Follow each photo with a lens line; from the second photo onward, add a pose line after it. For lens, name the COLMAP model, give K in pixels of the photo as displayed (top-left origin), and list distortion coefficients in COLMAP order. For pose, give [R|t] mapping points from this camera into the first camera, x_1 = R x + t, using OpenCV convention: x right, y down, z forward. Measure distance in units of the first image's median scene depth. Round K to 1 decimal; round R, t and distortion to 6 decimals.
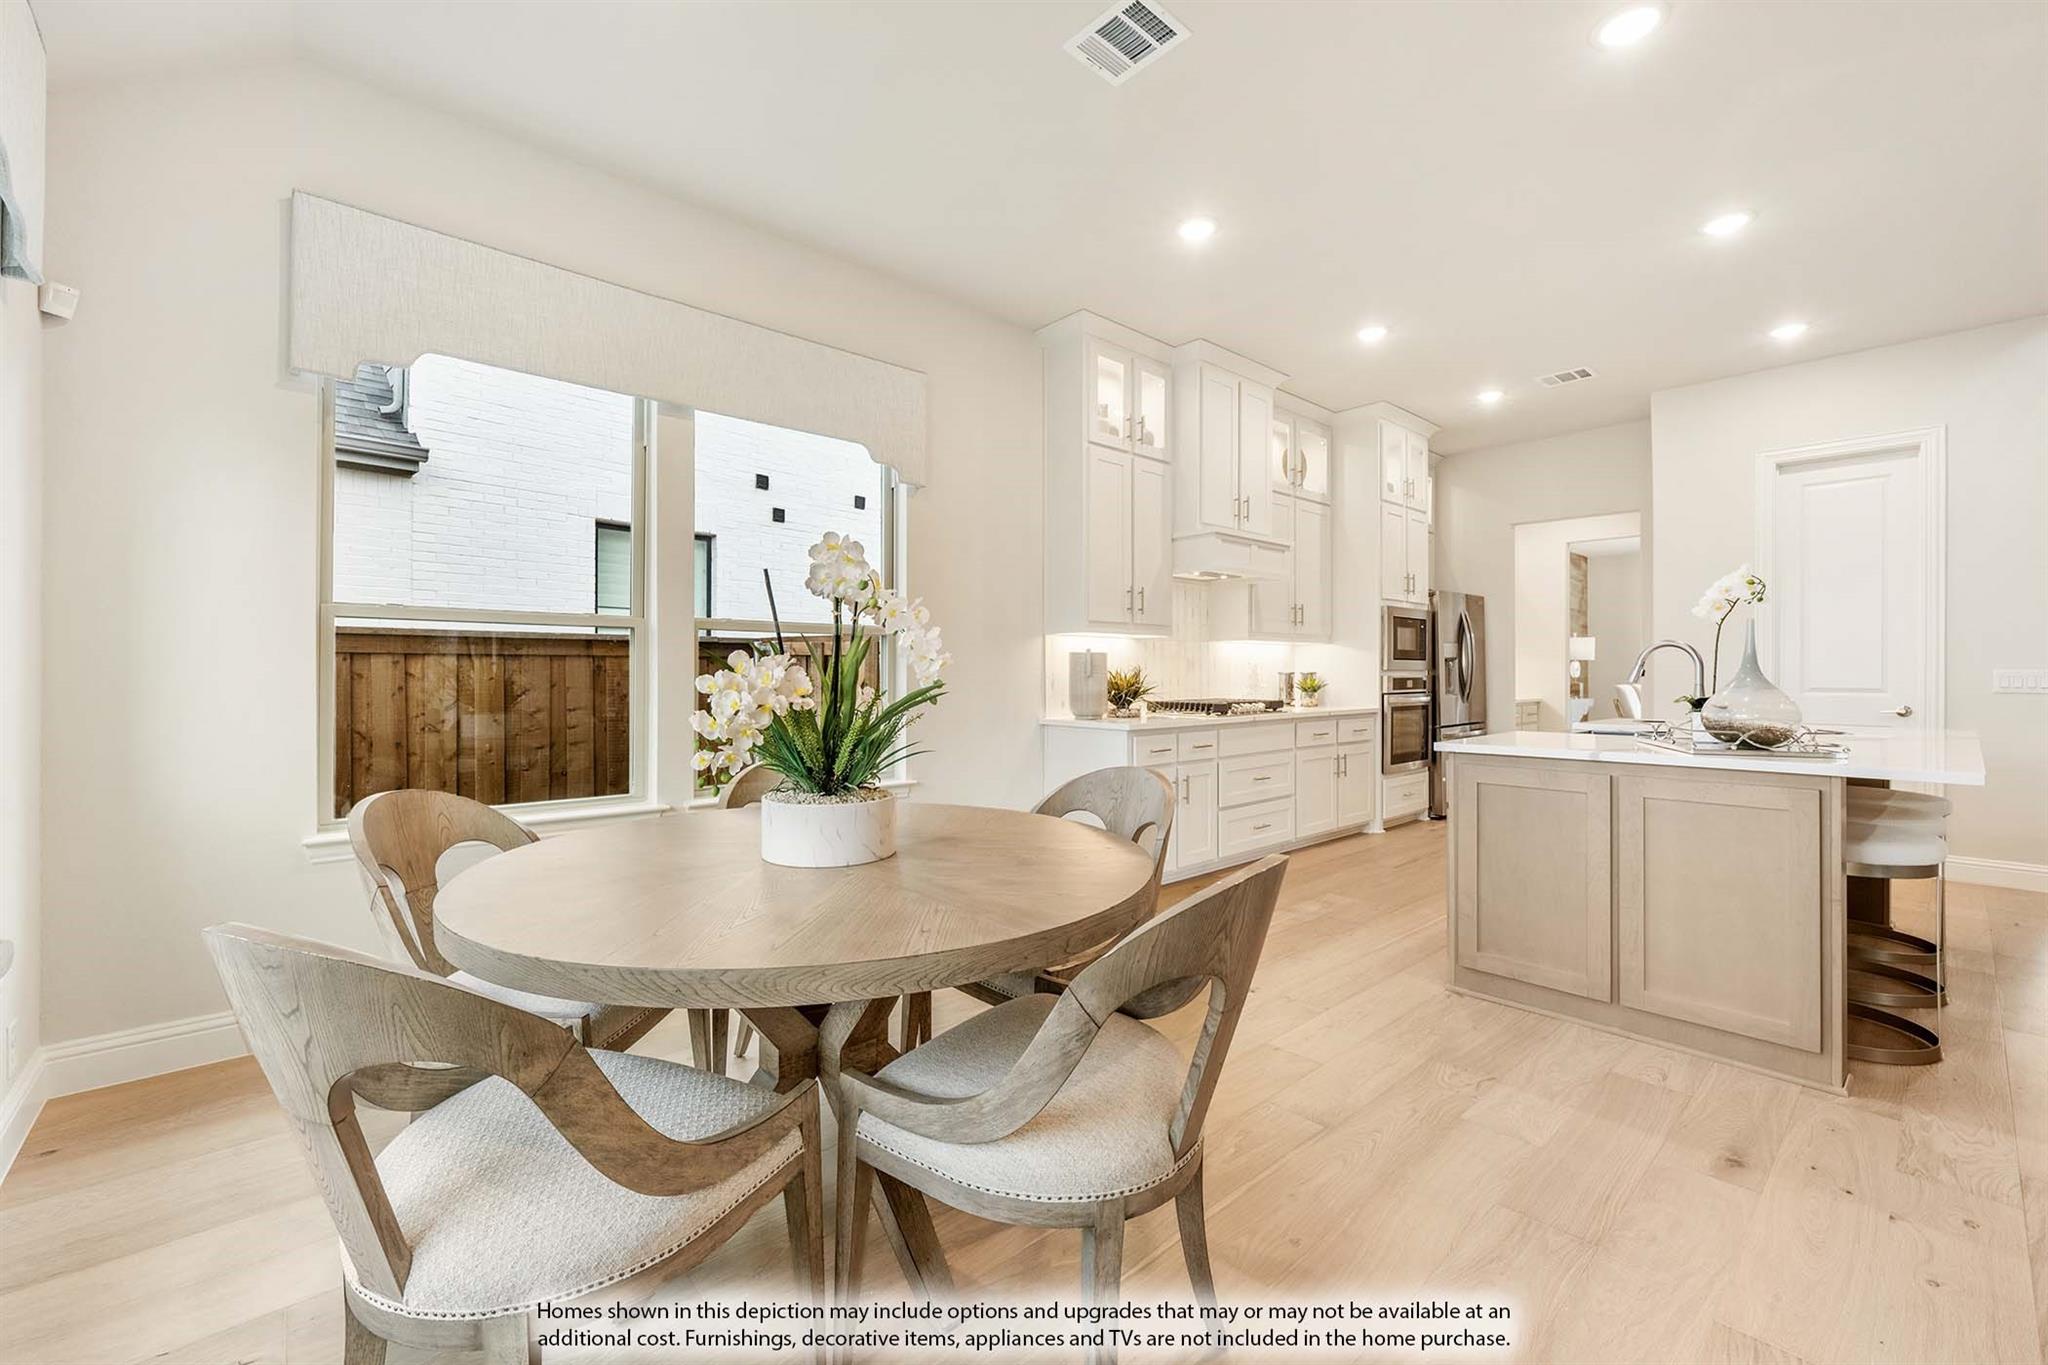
lens RADIAL K [[825.9, 0, 1027.2], [0, 825.9, 669.4], [0, 0, 1]] dist [-0.002390, -0.000186]
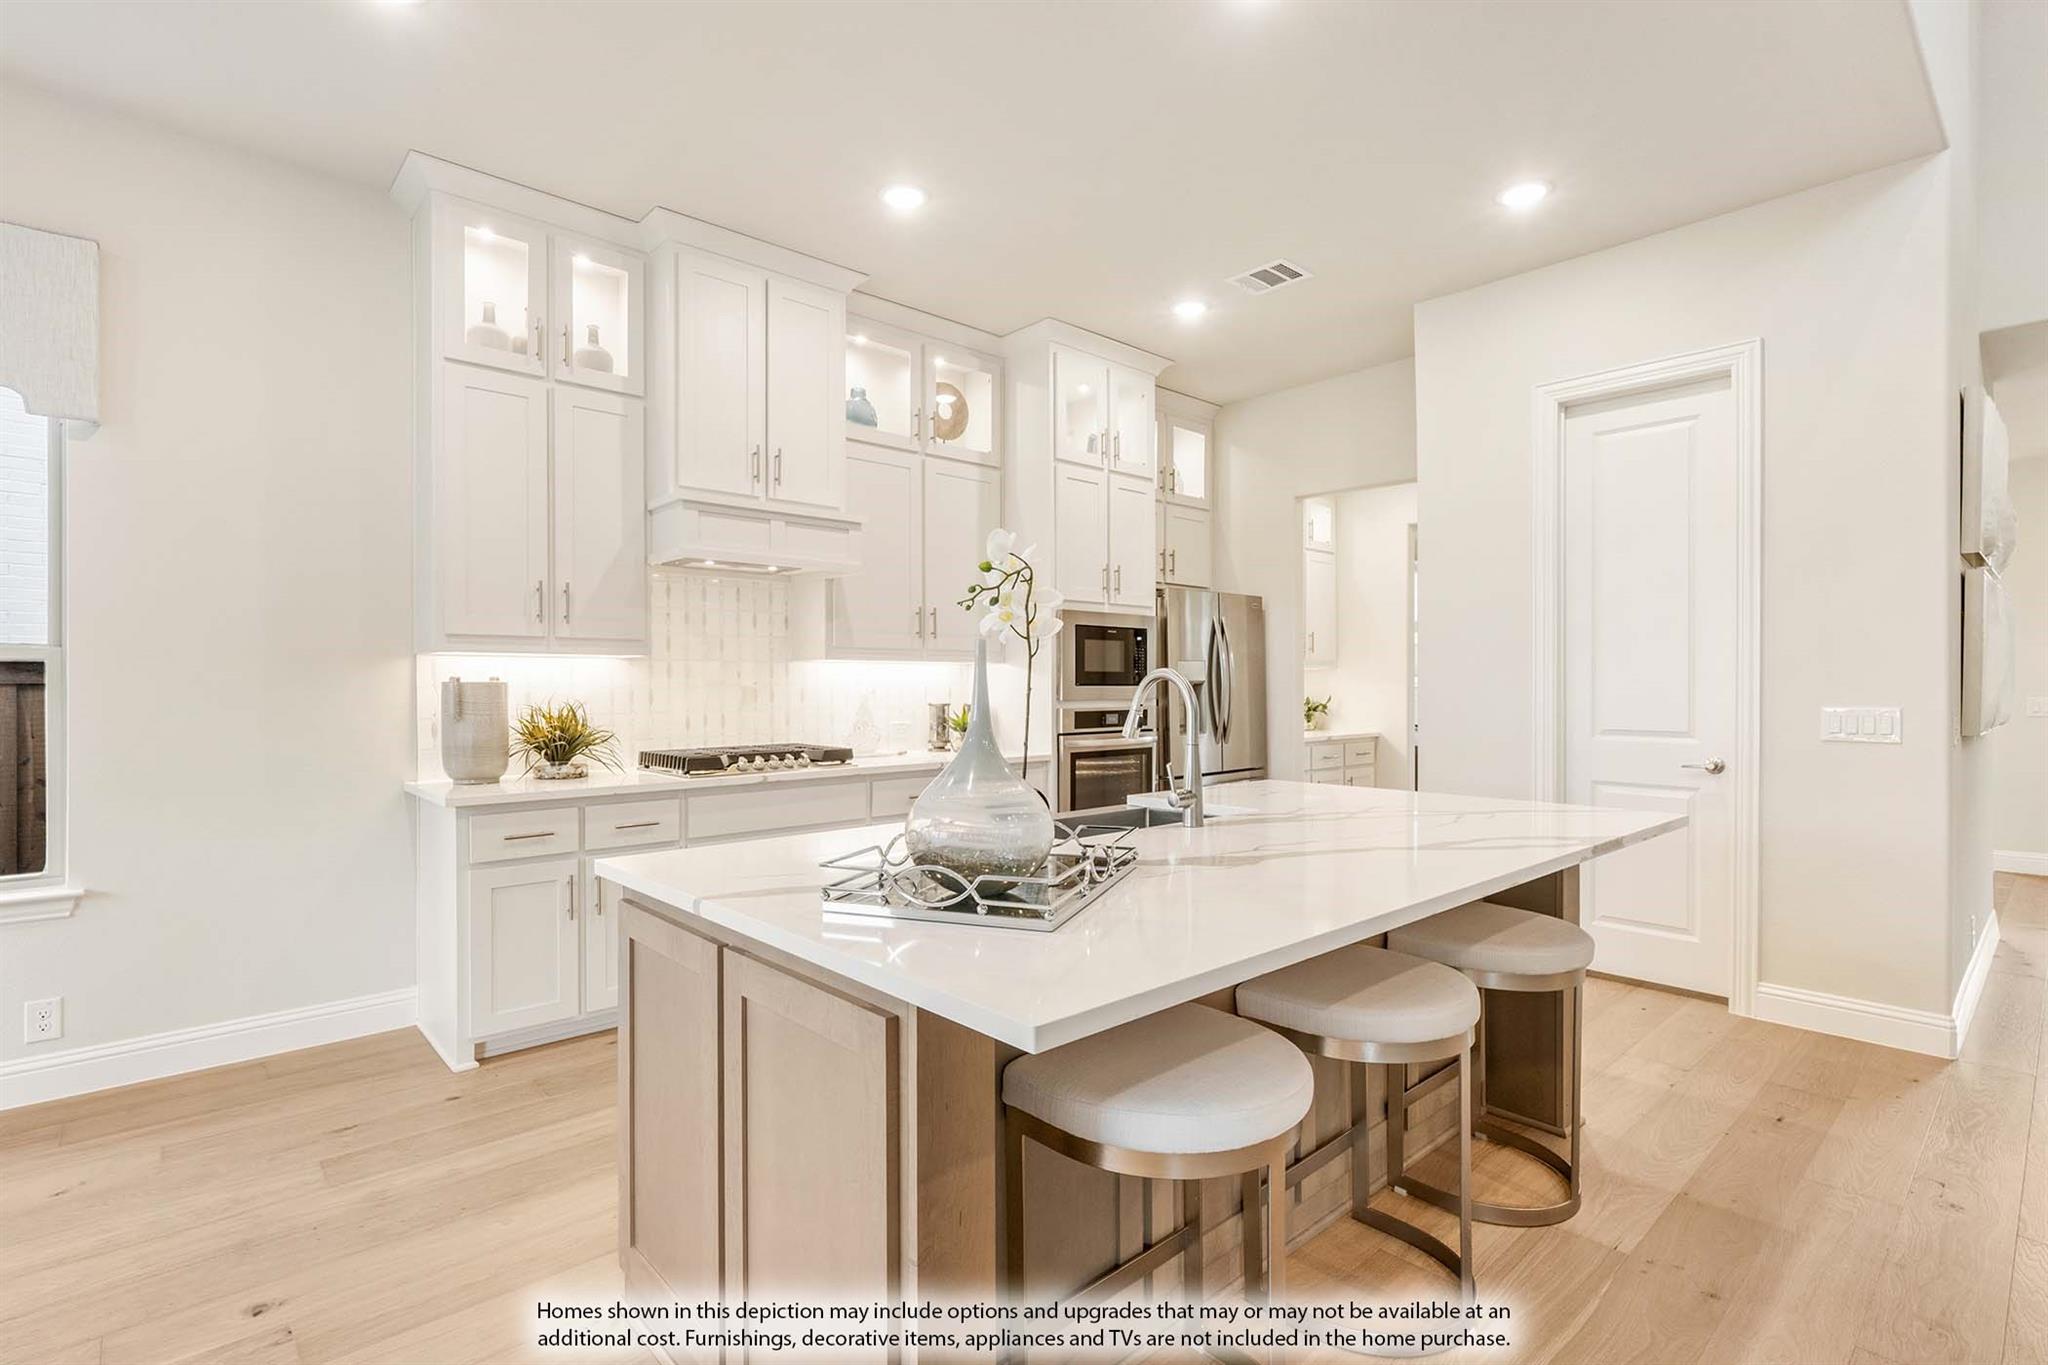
lens RADIAL K [[975.6, 0, 1017.5], [0, 975.6, 694.3], [0, 0, 1]] dist [-0.003396, -0.000123]
pose [[0.999702, -0.004929, 0.023914, 0.427694], [0.004724, 0.999952, 0.008590, -0.013606], [-0.023955, -0.008474, 0.999677, 0.188593]]
